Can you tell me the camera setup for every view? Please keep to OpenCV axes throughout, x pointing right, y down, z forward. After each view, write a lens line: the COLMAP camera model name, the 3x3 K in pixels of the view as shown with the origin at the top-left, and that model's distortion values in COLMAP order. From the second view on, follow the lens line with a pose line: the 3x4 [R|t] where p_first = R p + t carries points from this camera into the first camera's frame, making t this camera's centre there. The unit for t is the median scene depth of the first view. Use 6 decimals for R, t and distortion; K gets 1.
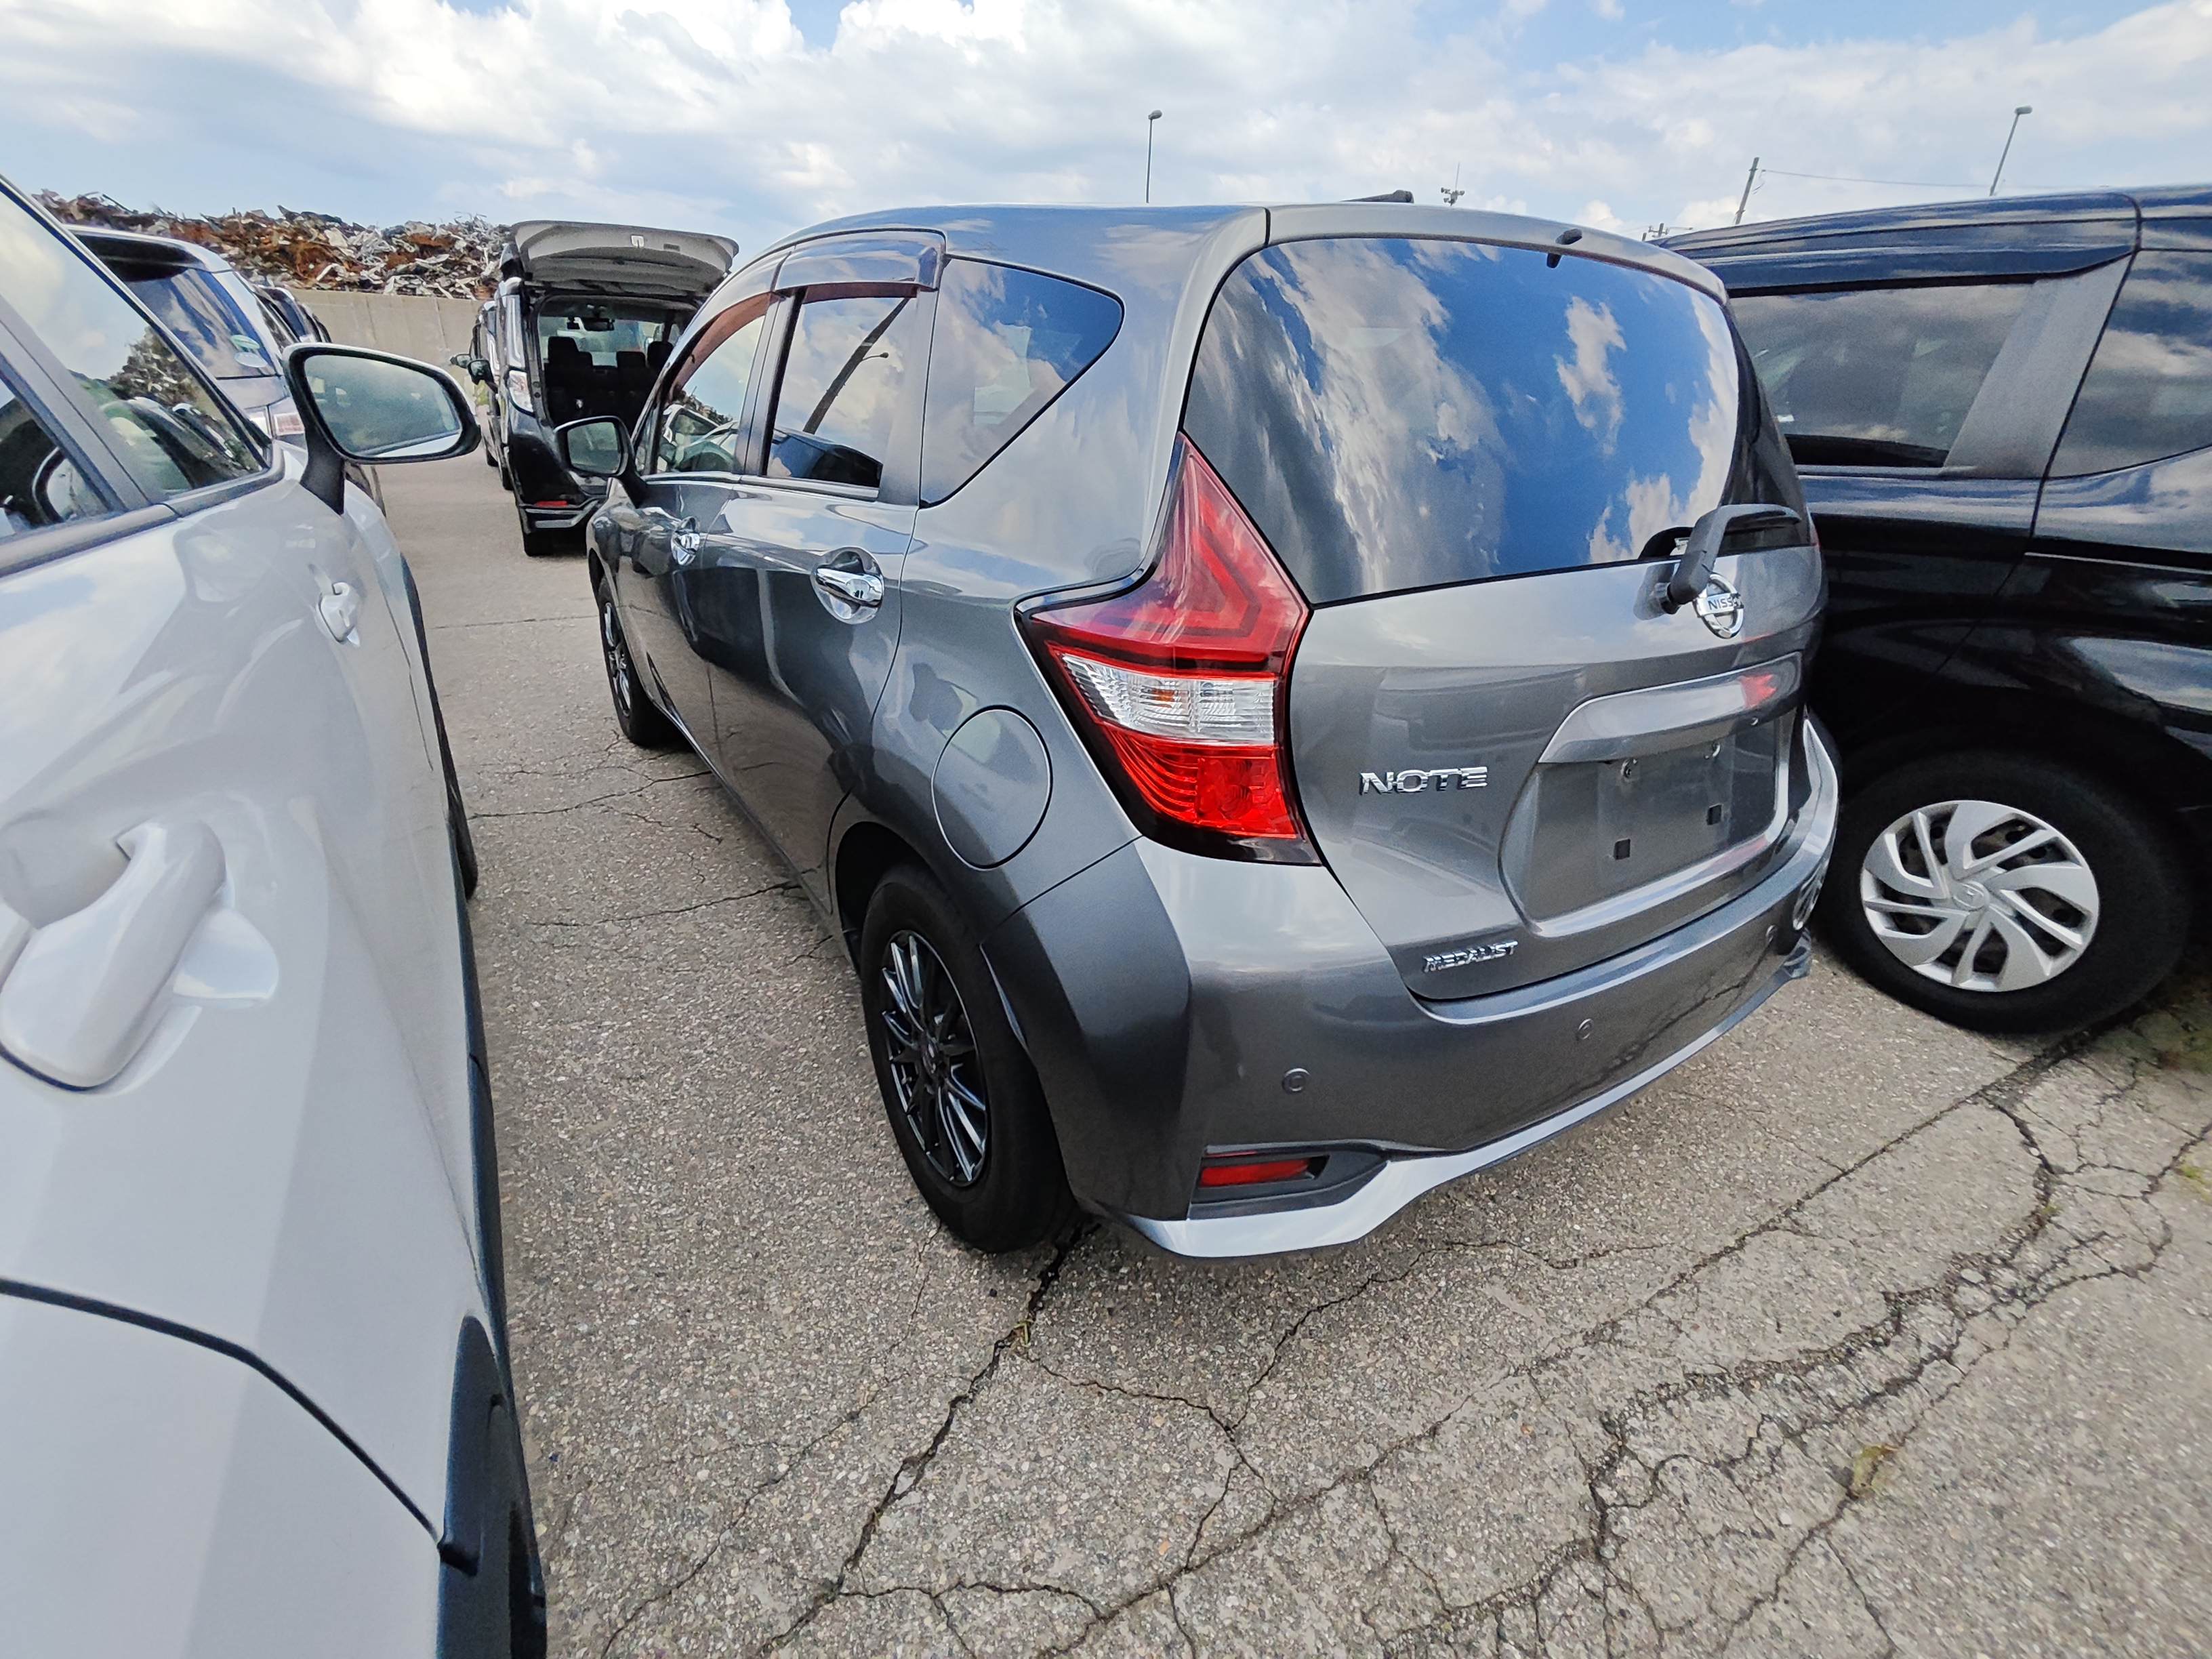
lens RADIAL K [[991.1, 0, 1109.8], [0, 991.1, 814.2], [0, 0, 1]] dist [-0.006283, 0.001107]
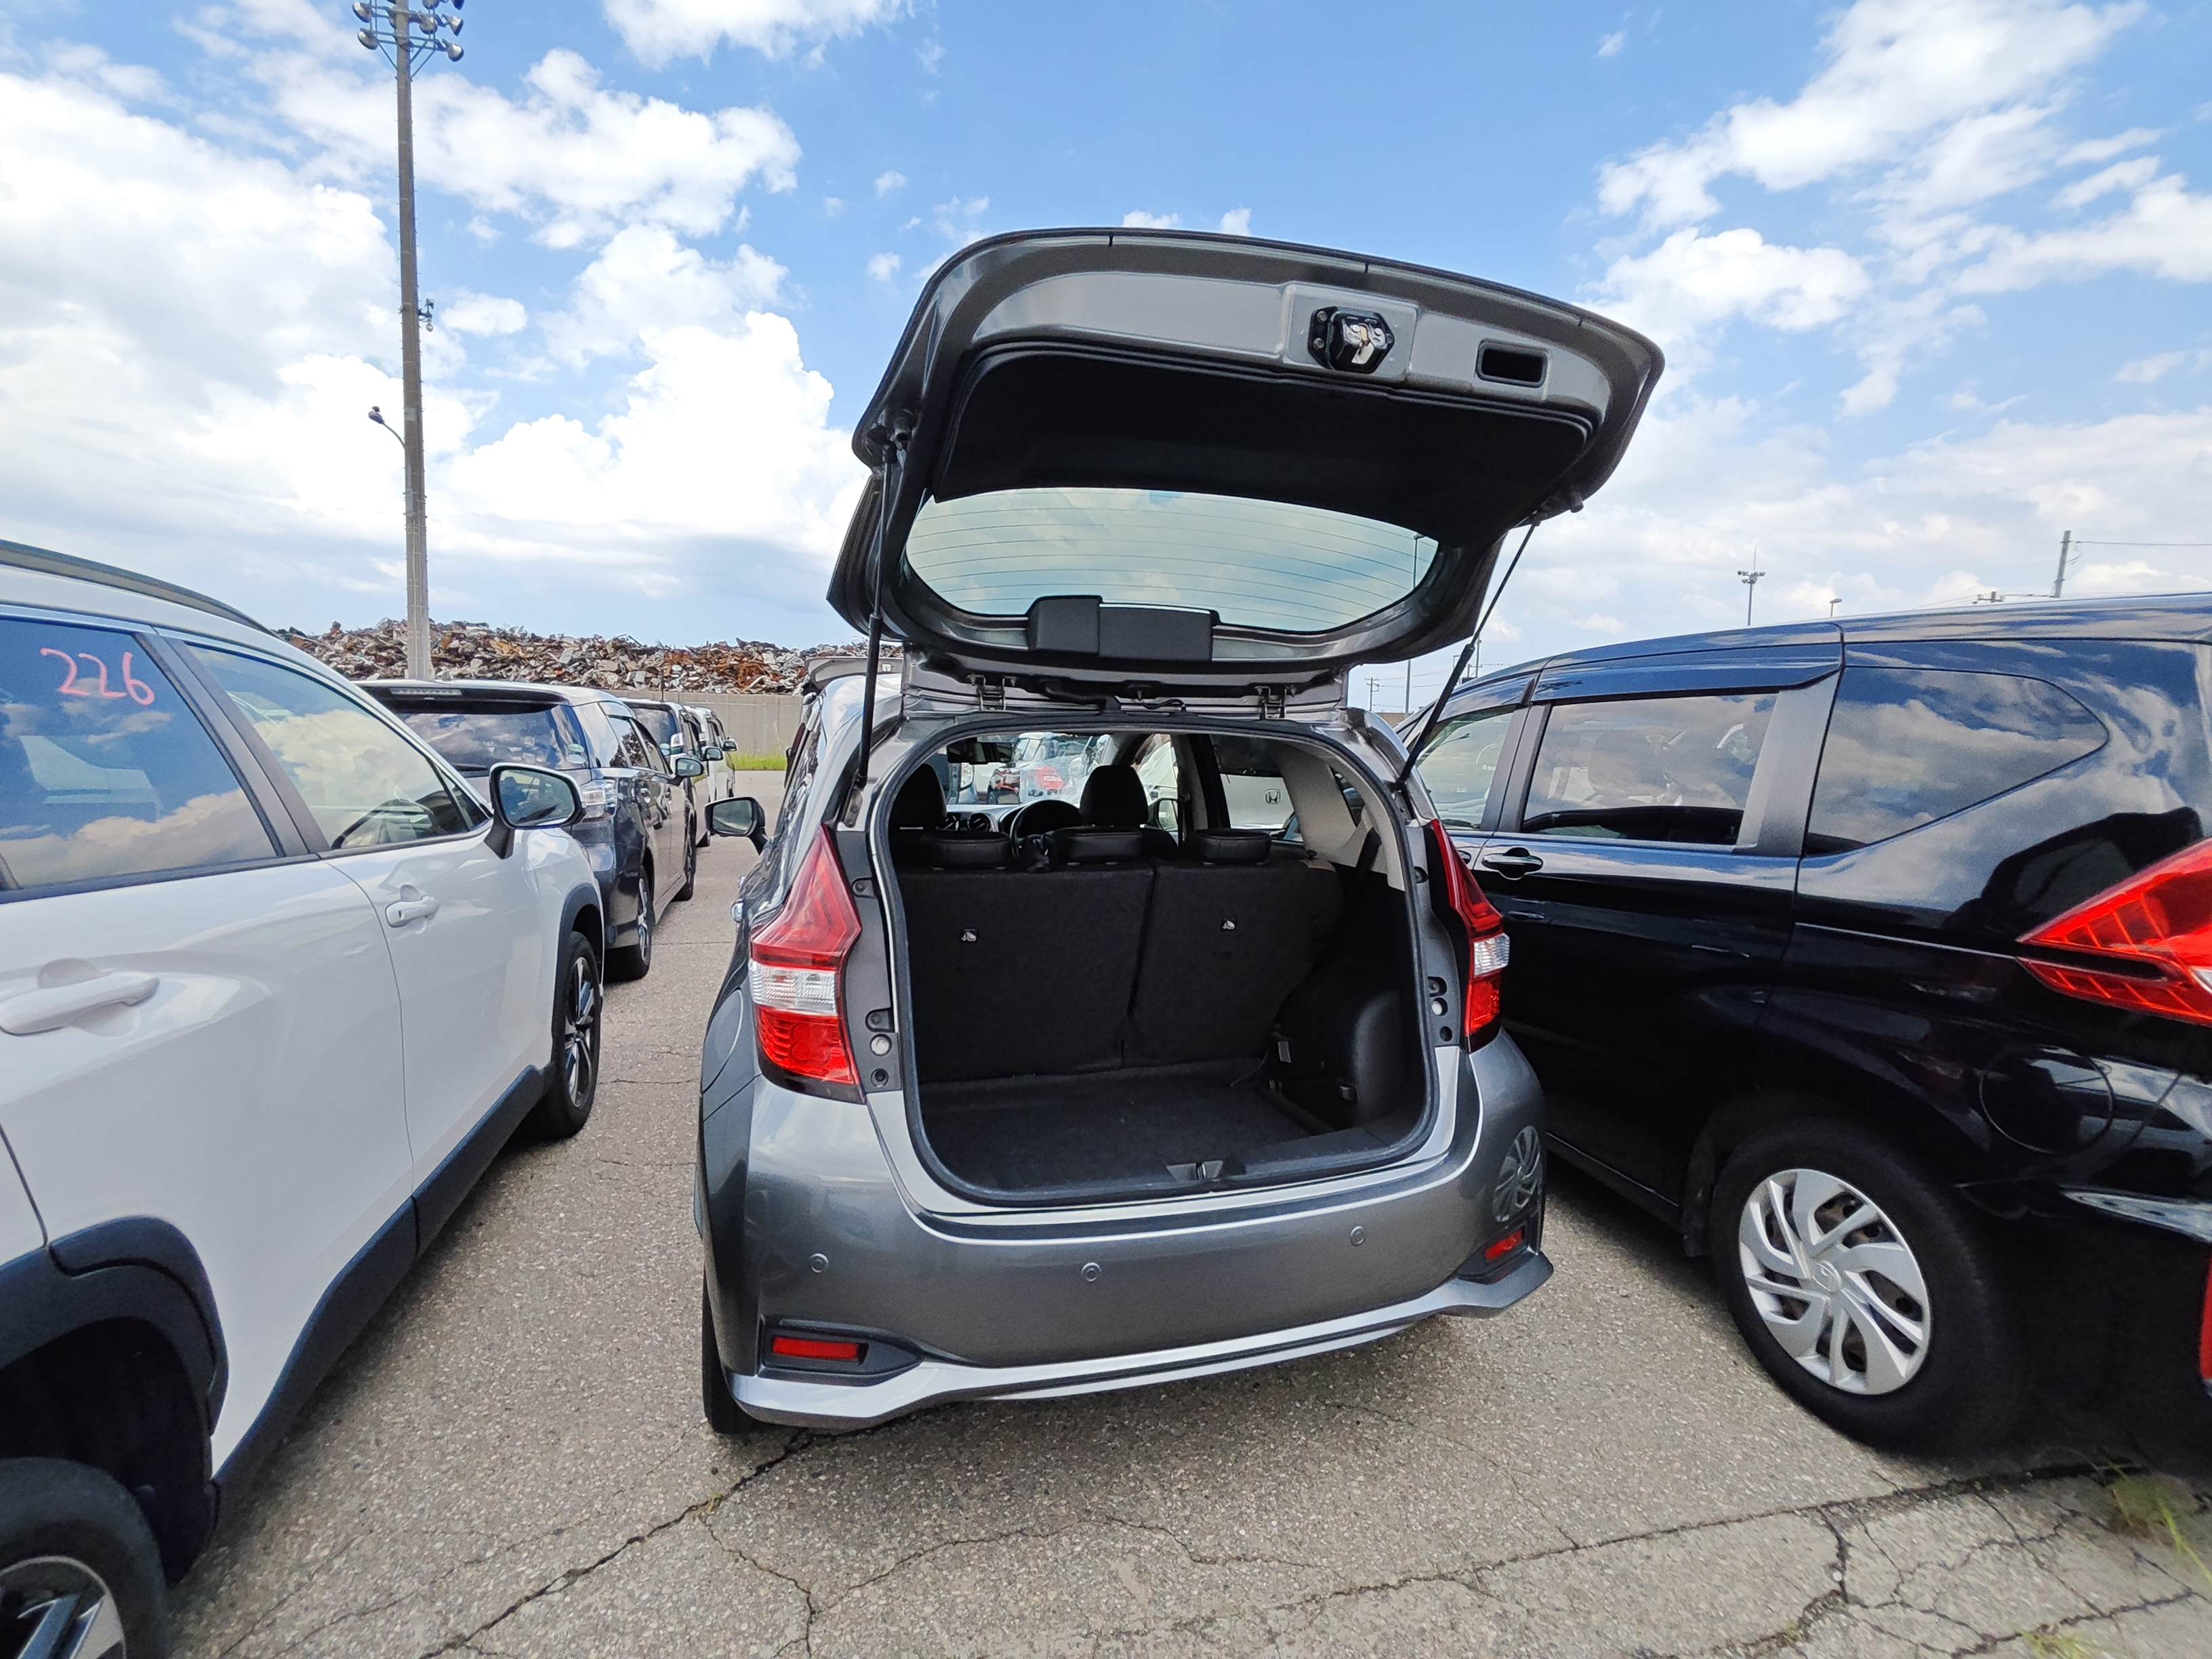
lens RADIAL K [[979.6, 0, 1104.7], [0, 979.6, 842.7], [0, 0, 1]] dist [0.000100, -0.000678]
pose [[0.960624, 0.014753, -0.277459, 0.671173], [-0.101422, 0.948303, -0.300724, 0.058604], [0.258678, 0.317023, 0.912459, -0.234620]]
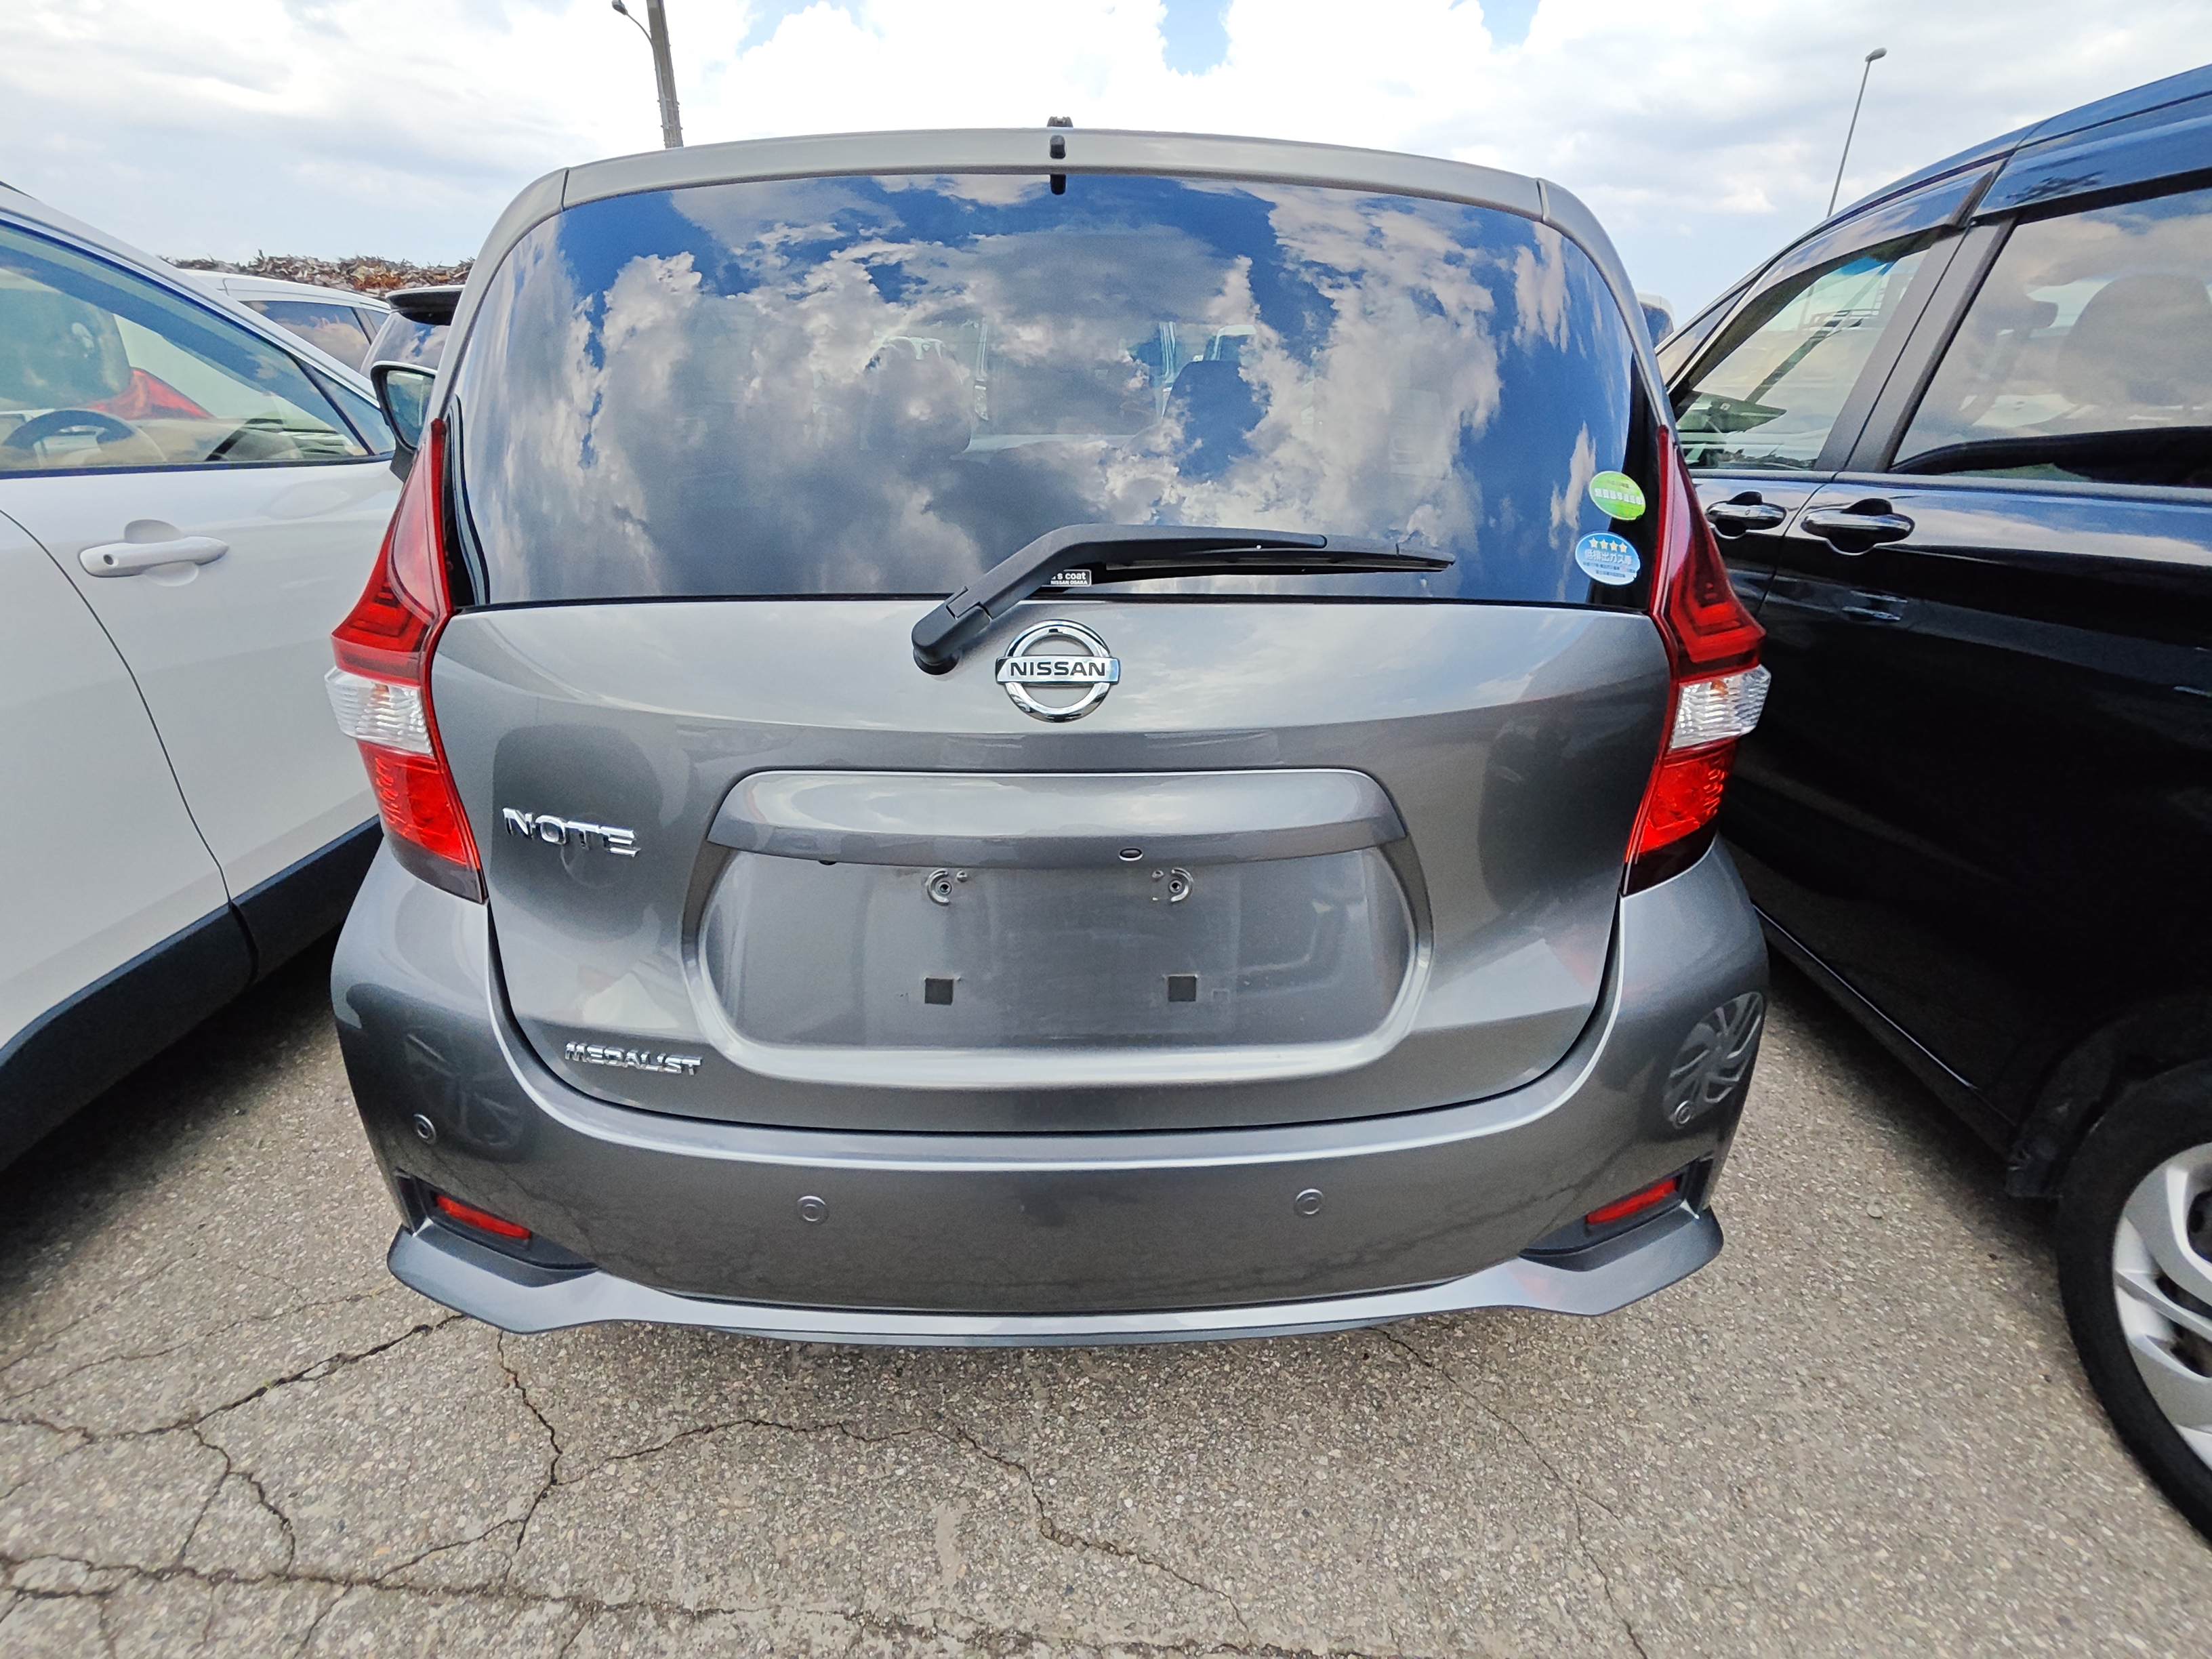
lens RADIAL K [[989.1, 0, 1094.6], [0, 989.1, 816.8], [0, 0, 1]] dist [0.003385, -0.000756]
pose [[0.850724, 0.188697, -0.490572, 0.788815], [-0.192157, 0.980383, 0.043874, -0.120741], [0.489228, 0.056942, 0.870295, 0.349870]]
